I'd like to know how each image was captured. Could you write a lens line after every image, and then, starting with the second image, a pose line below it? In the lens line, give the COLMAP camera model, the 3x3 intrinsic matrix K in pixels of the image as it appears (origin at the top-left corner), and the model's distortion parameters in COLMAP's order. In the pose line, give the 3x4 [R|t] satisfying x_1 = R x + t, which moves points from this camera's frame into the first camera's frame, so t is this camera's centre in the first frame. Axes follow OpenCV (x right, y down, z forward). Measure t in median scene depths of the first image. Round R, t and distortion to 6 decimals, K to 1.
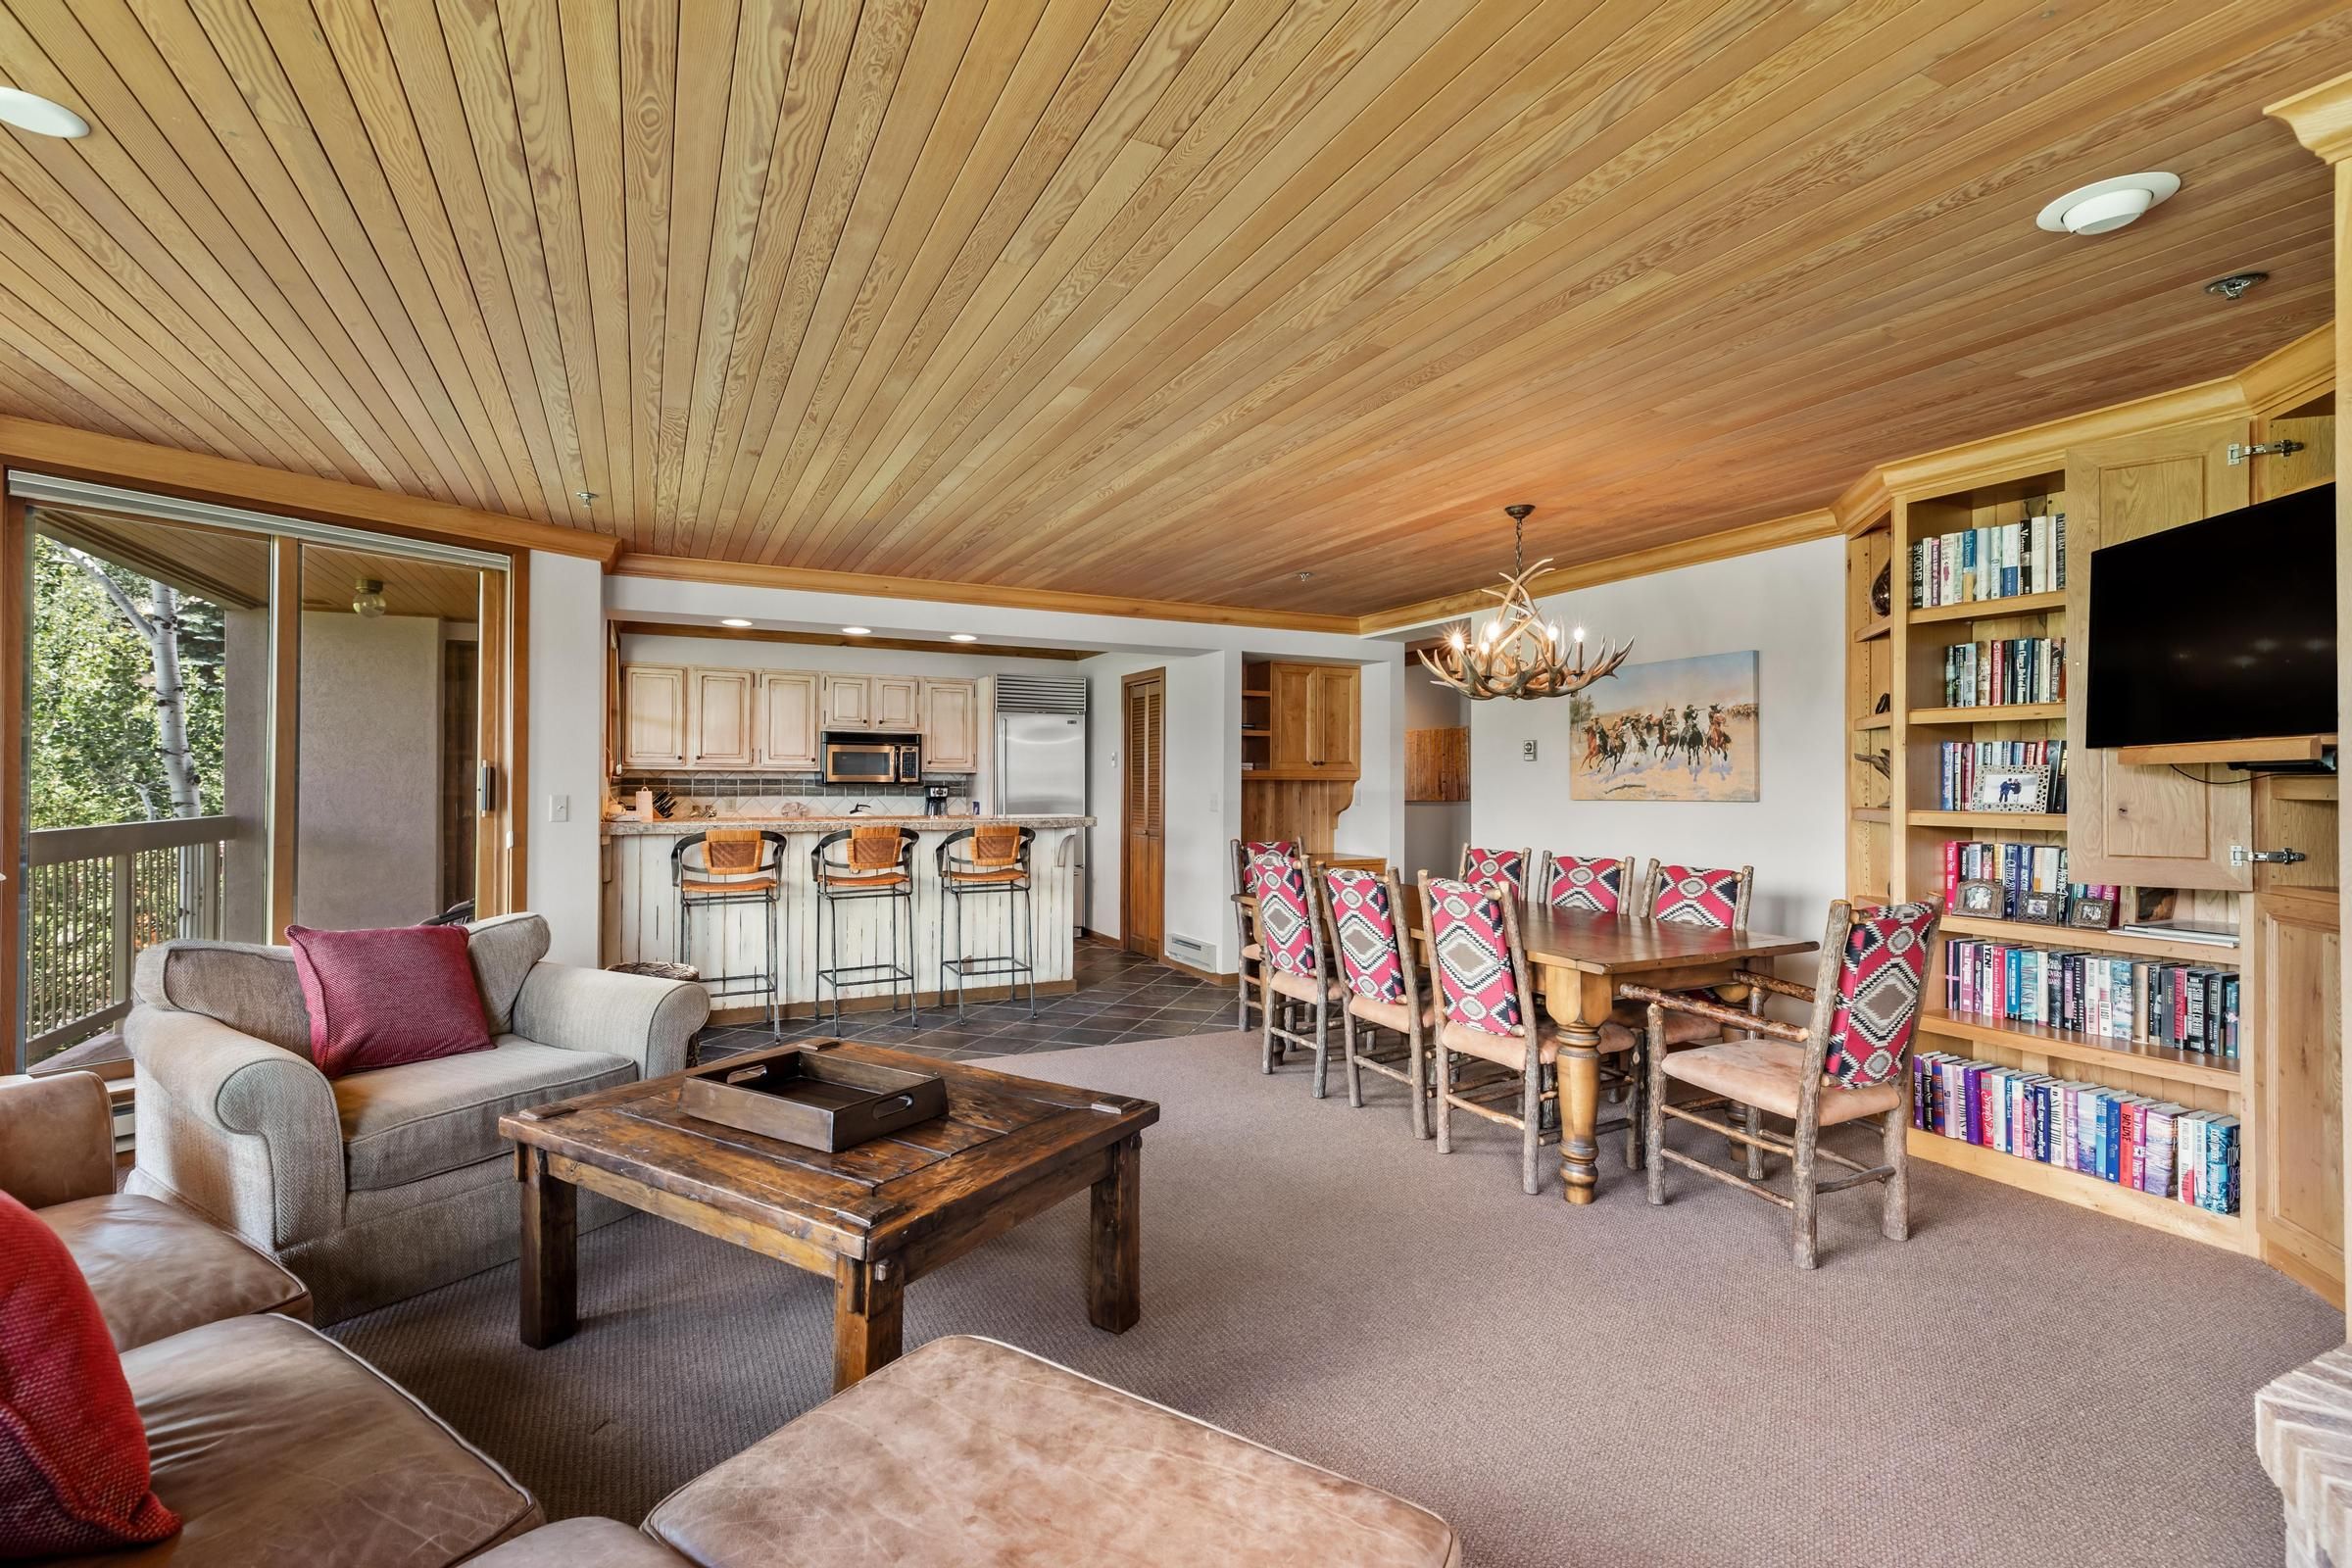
lens RADIAL K [[1058.8, 0, 1164.8], [0, 1058.8, 769.4], [0, 0, 1]] dist [0.001876, 0.000052]
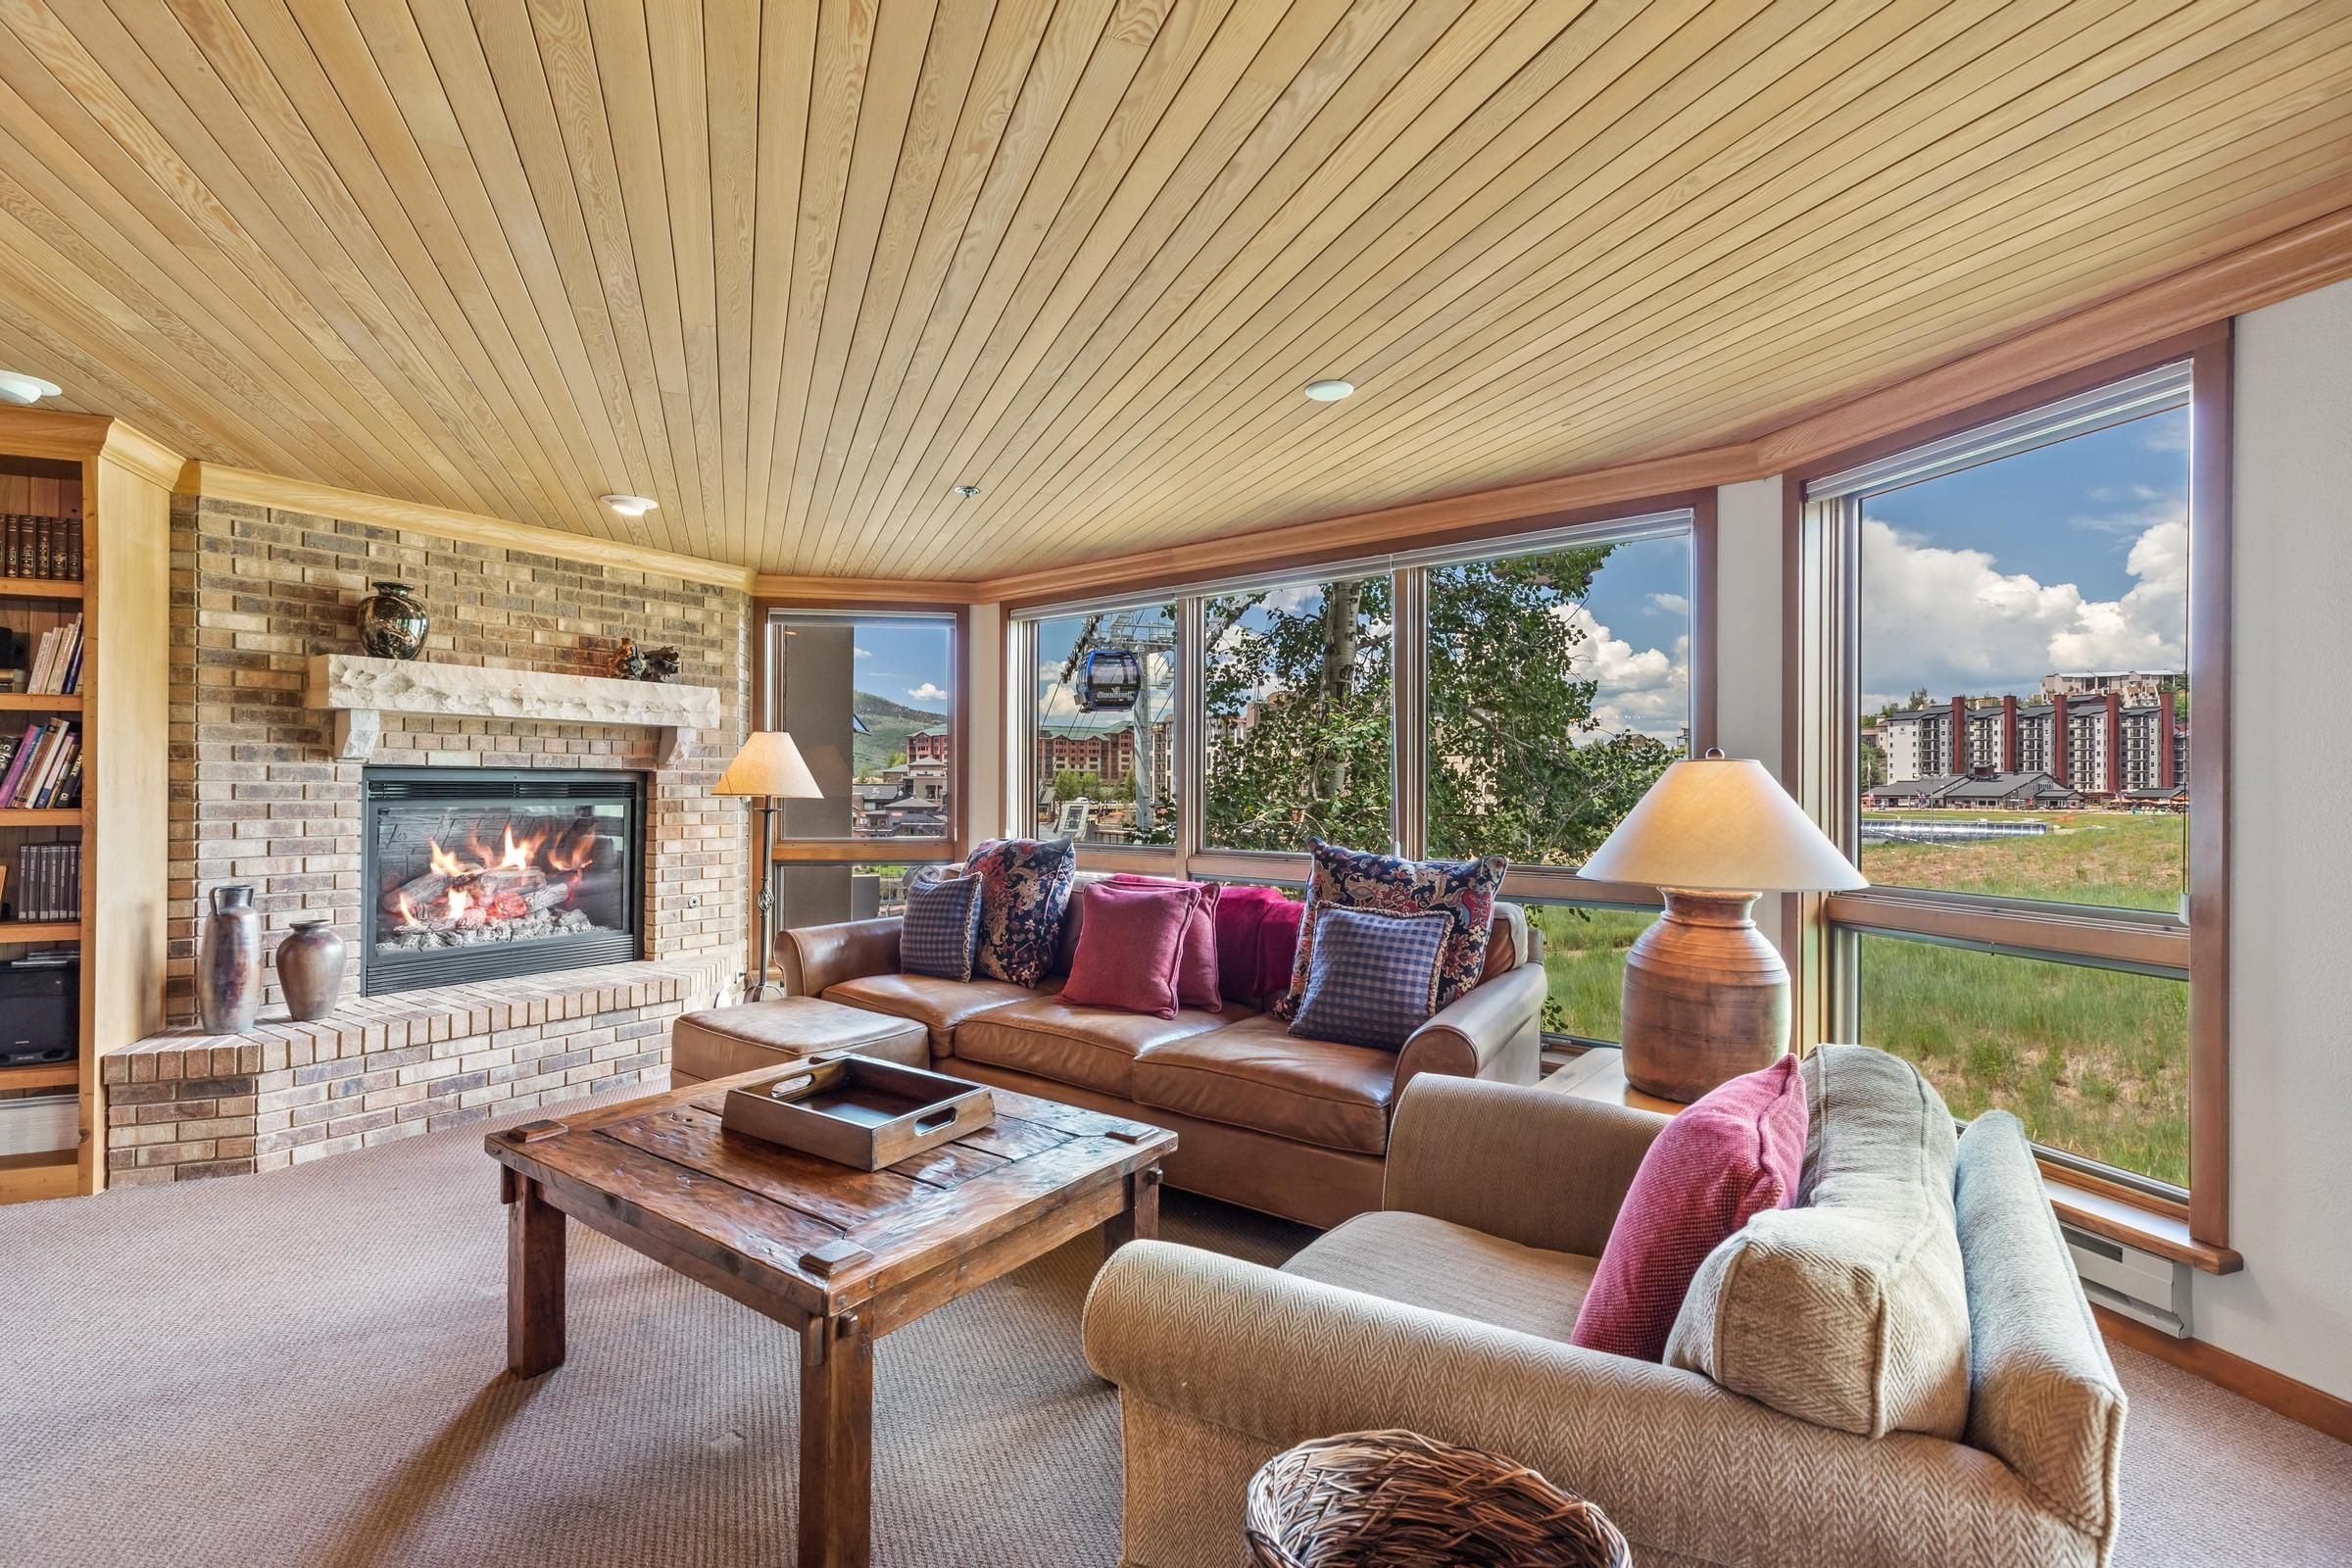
lens RADIAL K [[1052.4, 0, 1163.9], [0, 1052.4, 785.0], [0, 0, 1]] dist [0.006214, 0.000877]
pose [[-0.997516, -0.007334, 0.070063, -0.373270], [-0.008494, 0.999832, -0.016270, 0.015136], [-0.069932, -0.016825, -0.997410, 1.081145]]
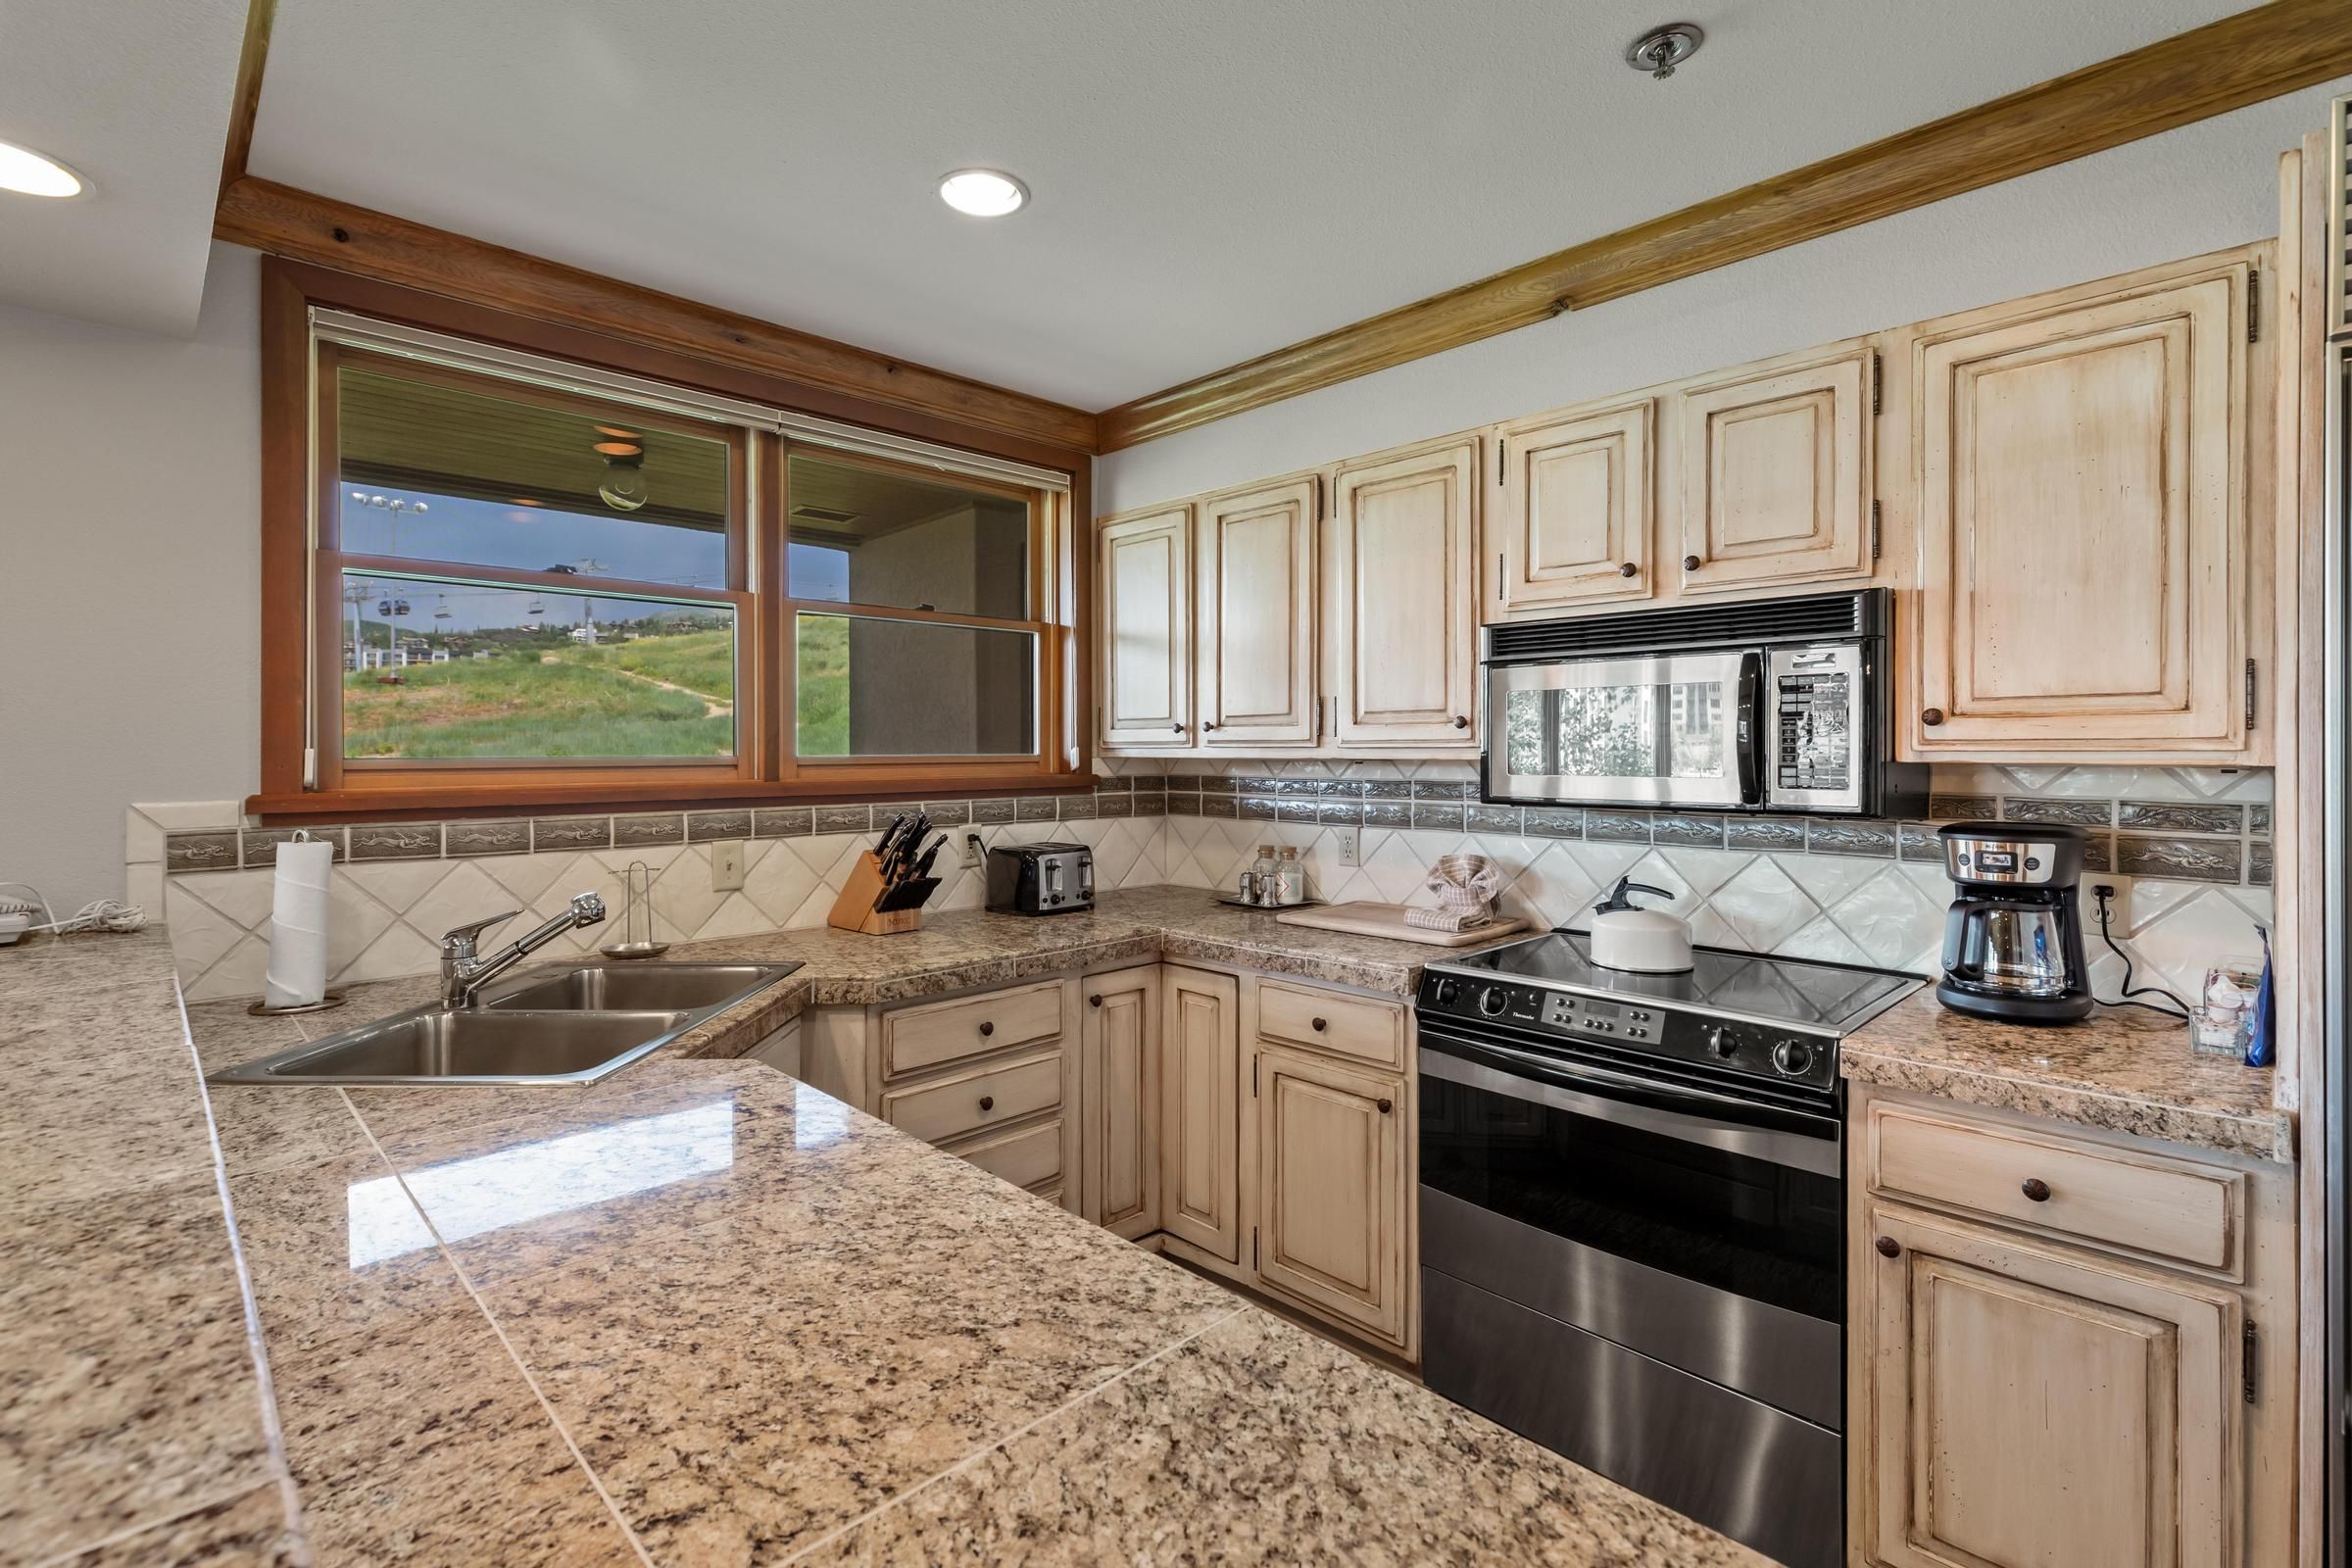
lens RADIAL K [[1069.6, 0, 1152.9], [0, 1069.6, 755.6], [0, 0, 1]] dist [0.000671, 0.000468]
pose [[0.300973, 0.000287, -0.953633, -0.123590], [0.015960, 0.999858, 0.005338, -0.004942], [0.953499, -0.016827, 0.300926, 1.508200]]
